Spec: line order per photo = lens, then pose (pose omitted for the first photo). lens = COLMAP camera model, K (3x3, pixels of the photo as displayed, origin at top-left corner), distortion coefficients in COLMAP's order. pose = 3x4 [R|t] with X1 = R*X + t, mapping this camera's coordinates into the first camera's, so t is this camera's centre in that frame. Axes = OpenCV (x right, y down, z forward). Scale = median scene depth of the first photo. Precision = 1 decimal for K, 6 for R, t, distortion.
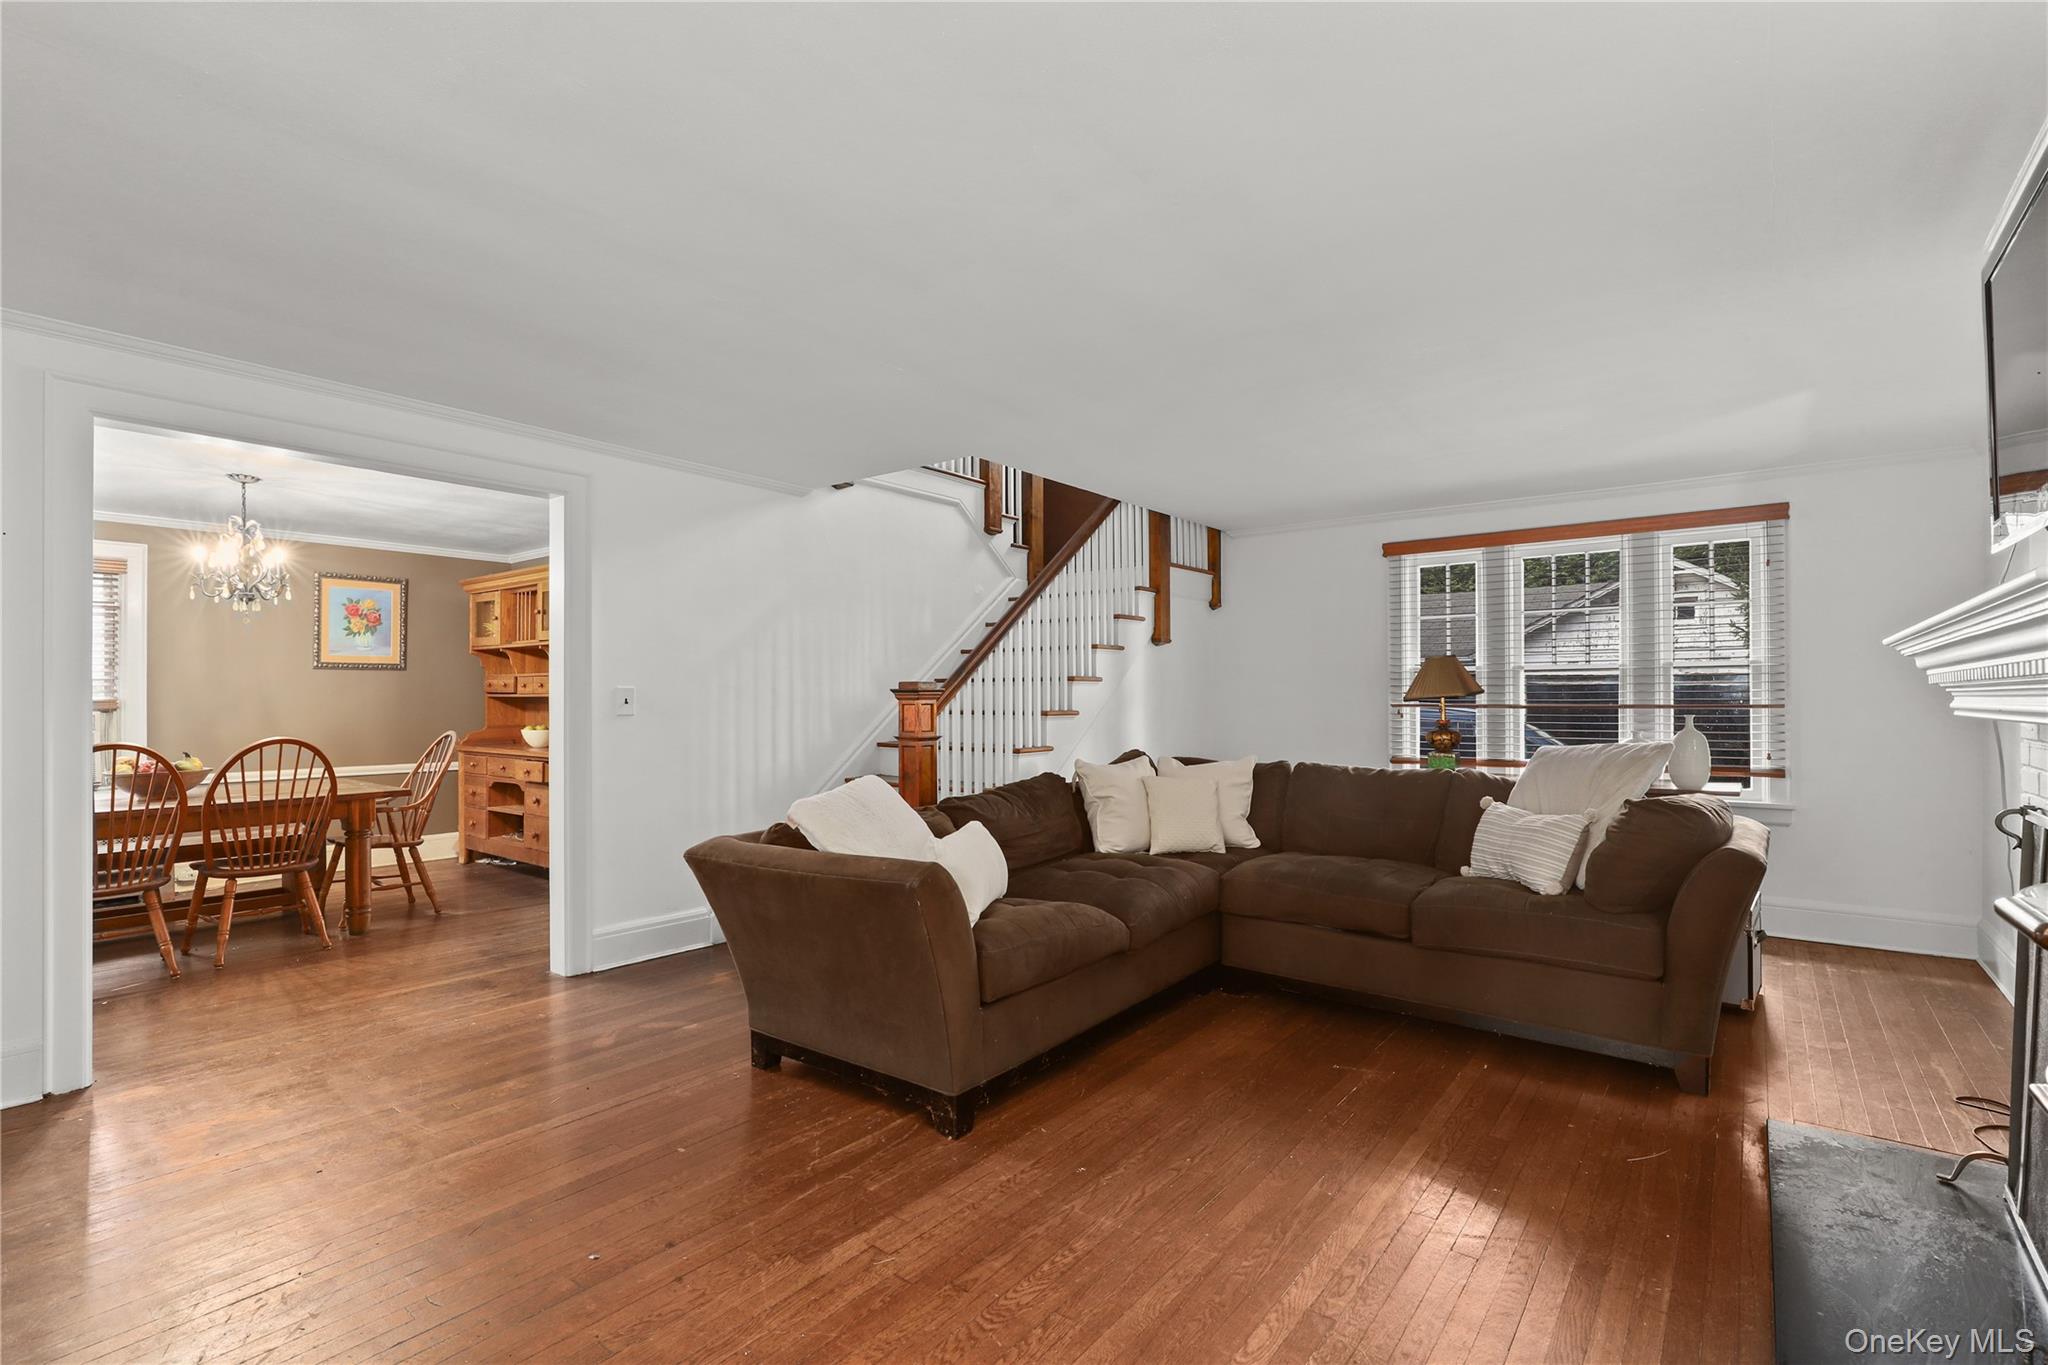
lens RADIAL K [[936.8, 0, 1031.7], [0, 936.8, 694.3], [0, 0, 1]] dist [-0.031887, -0.000161]
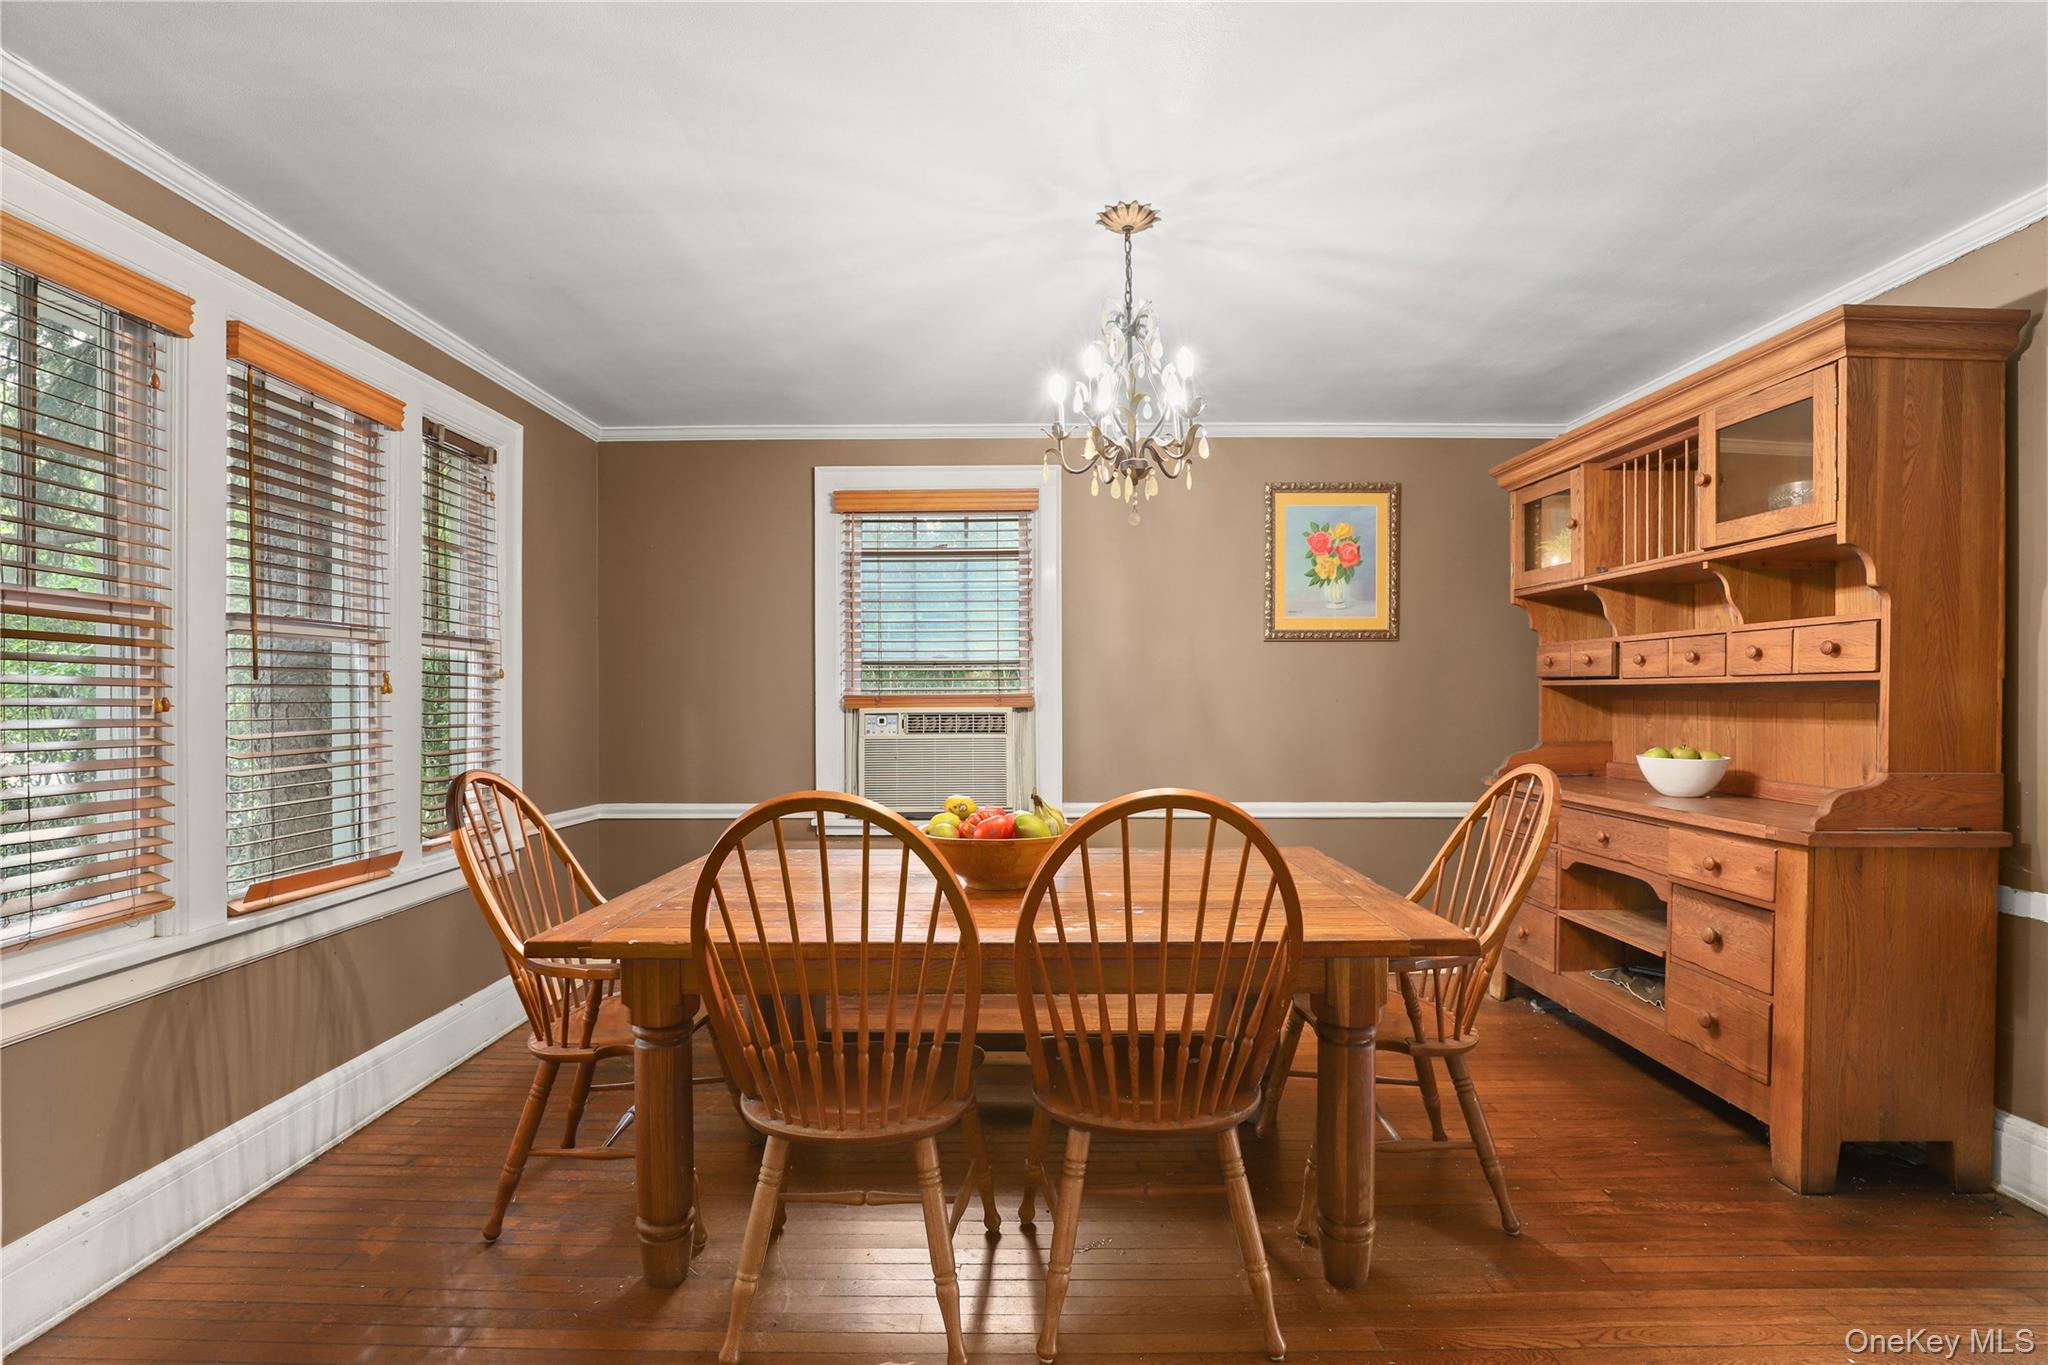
lens RADIAL K [[1028.7, 0, 1024.0], [0, 1028.7, 682.5], [0, 0, 1]] dist [-0.002216, -0.000113]
pose [[0.619384, -0.004338, -0.785076, -0.350241], [-0.000063, 0.999984, -0.005575, 0.004723], [0.785088, 0.003502, 0.619374, 0.459349]]
